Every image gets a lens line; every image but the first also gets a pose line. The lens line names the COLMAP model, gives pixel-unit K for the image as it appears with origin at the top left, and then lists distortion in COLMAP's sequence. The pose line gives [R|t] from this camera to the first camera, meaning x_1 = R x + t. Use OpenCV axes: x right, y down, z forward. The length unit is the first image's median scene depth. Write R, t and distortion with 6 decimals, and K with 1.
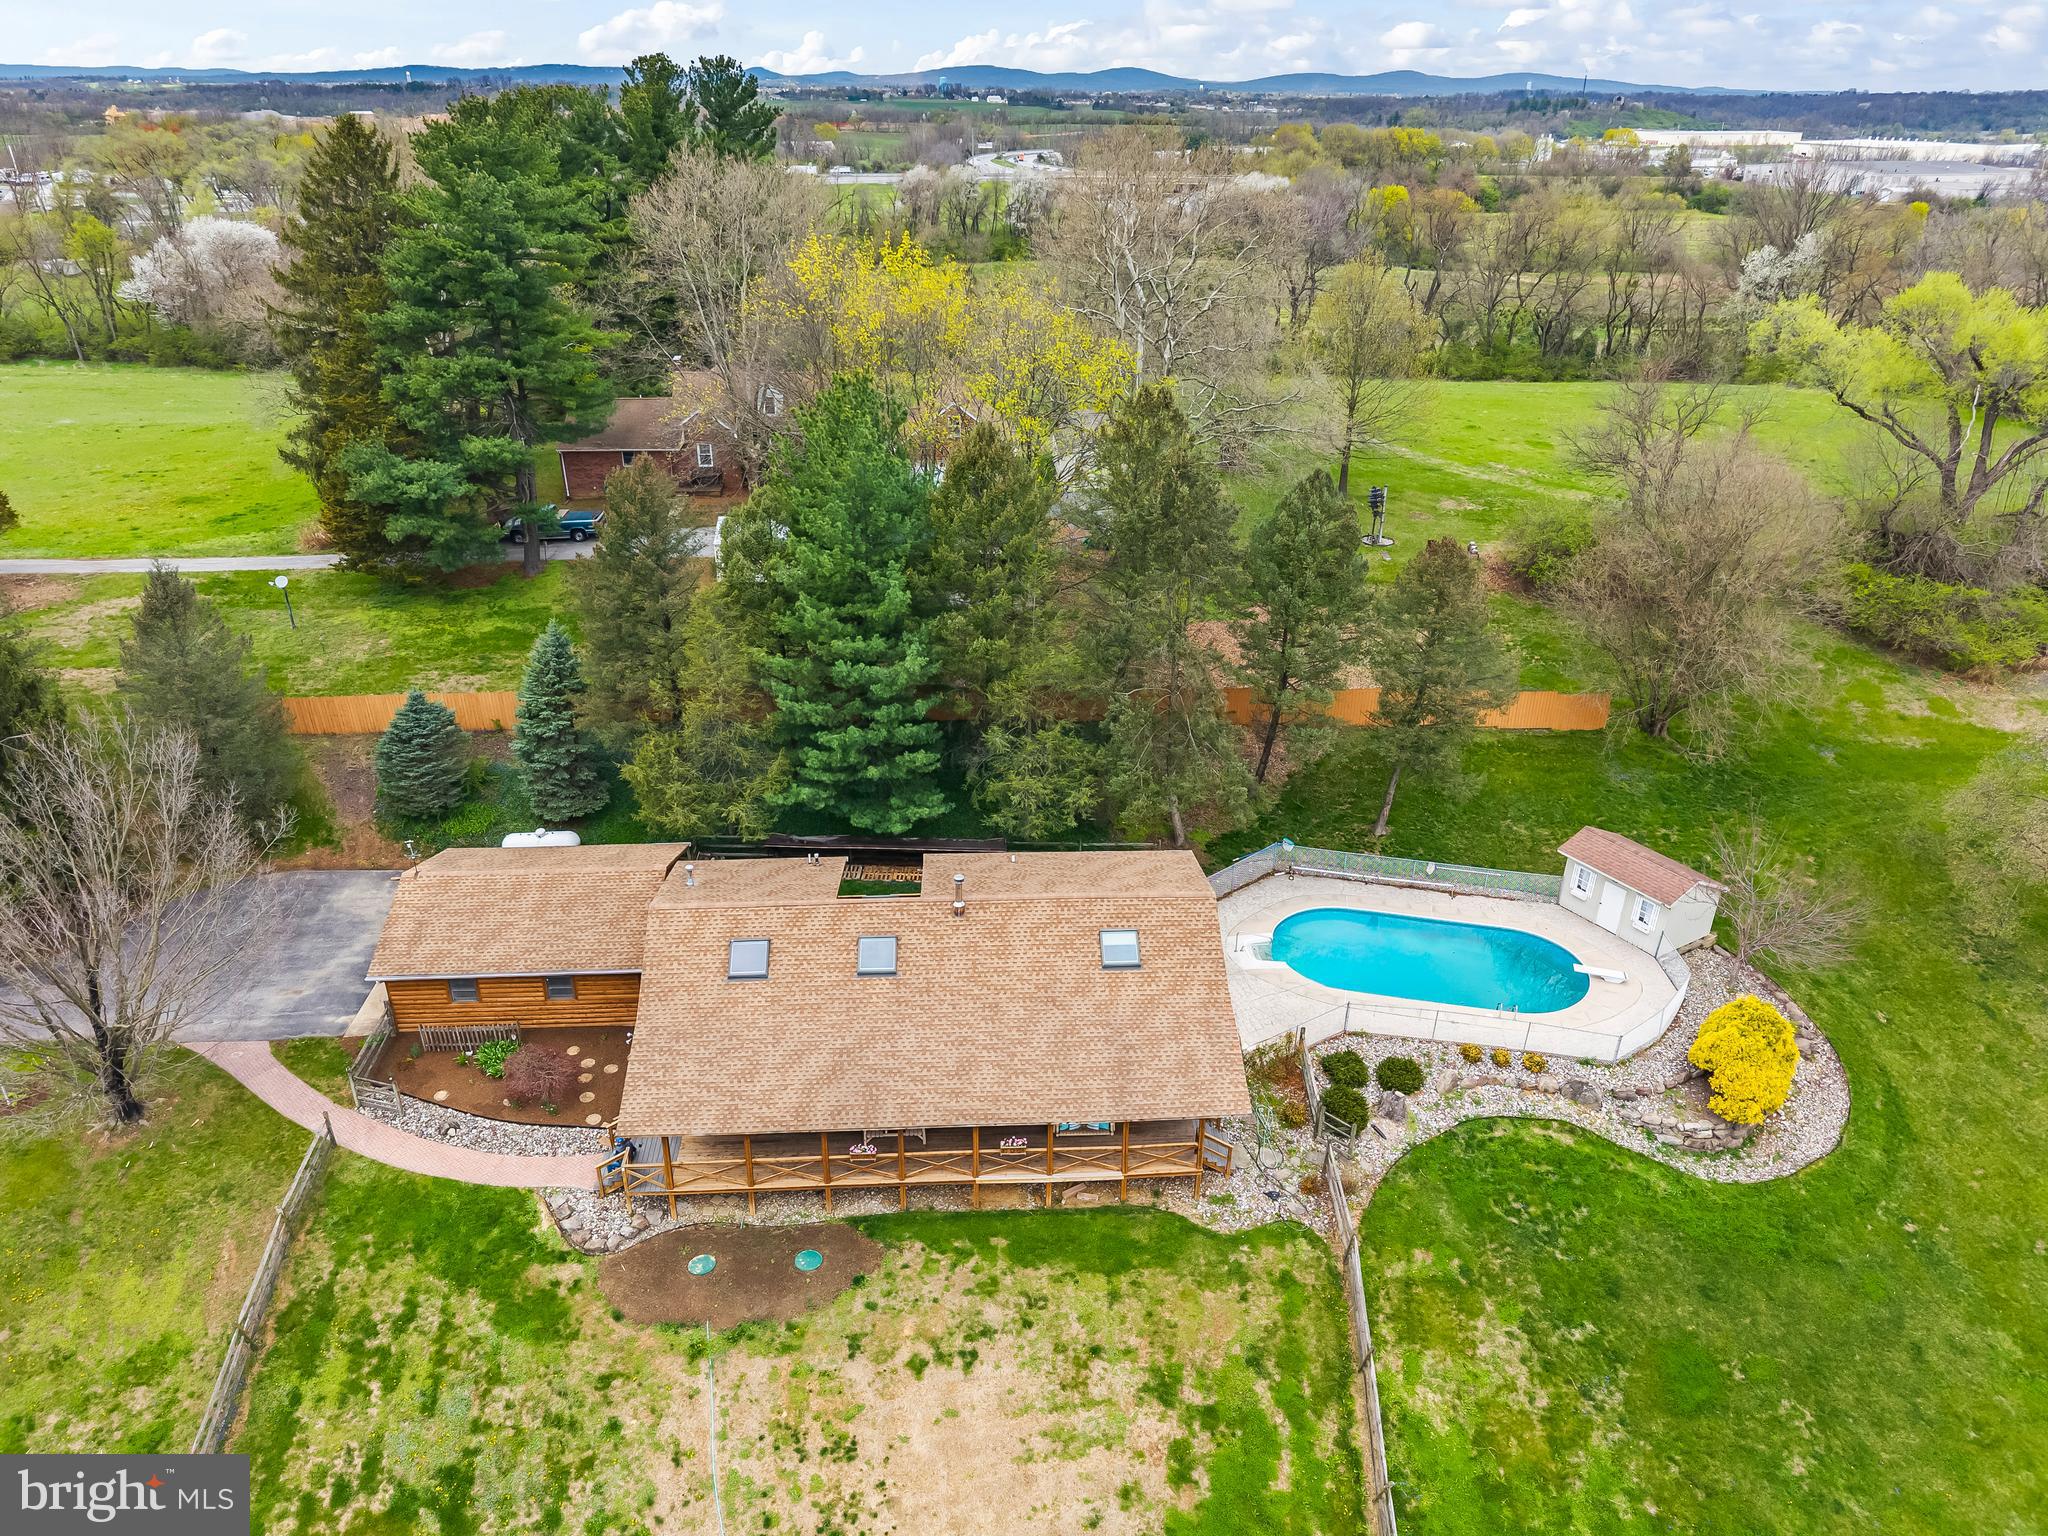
lens RADIAL K [[1388.4, 0, 1024.0], [0, 1388.4, 768.0], [0, 0, 1]] dist [0.015358, -0.012197]
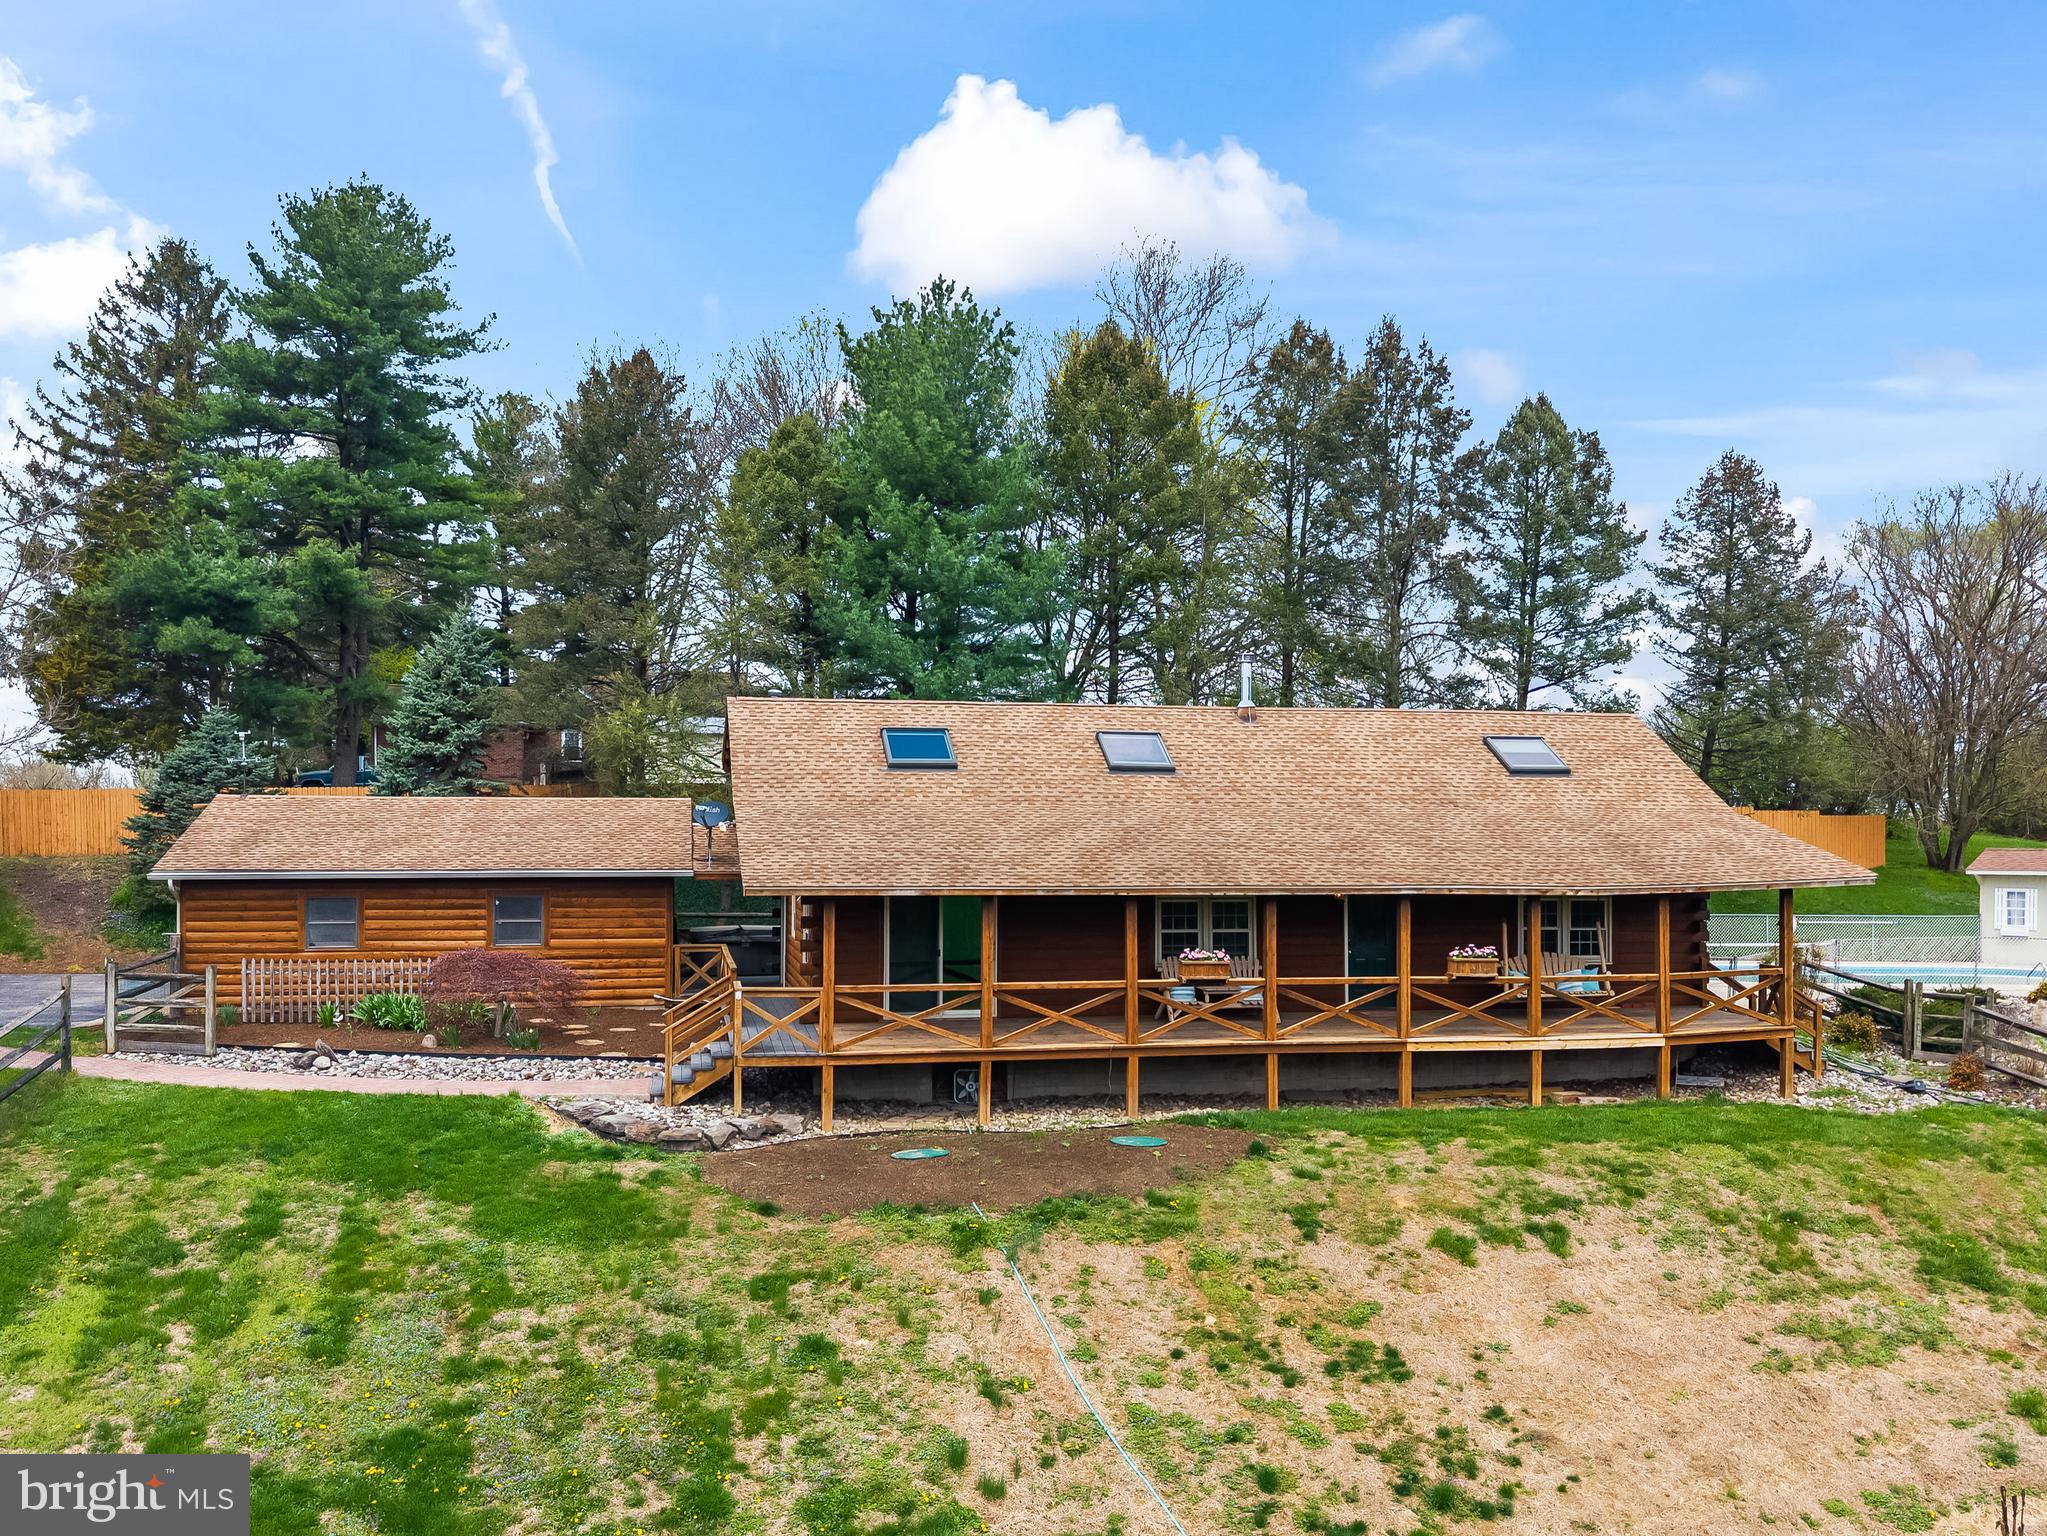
lens RADIAL K [[1660.4, 0, 1041.3], [0, 1660.4, 772.7], [0, 0, 1]] dist [0.011776, -0.002217]
pose [[0.986289, 0.000161, 0.165027, -0.294907], [0.079349, 0.876356, -0.475084, 0.533566], [-0.144699, 0.481664, 0.864327, 0.469950]]
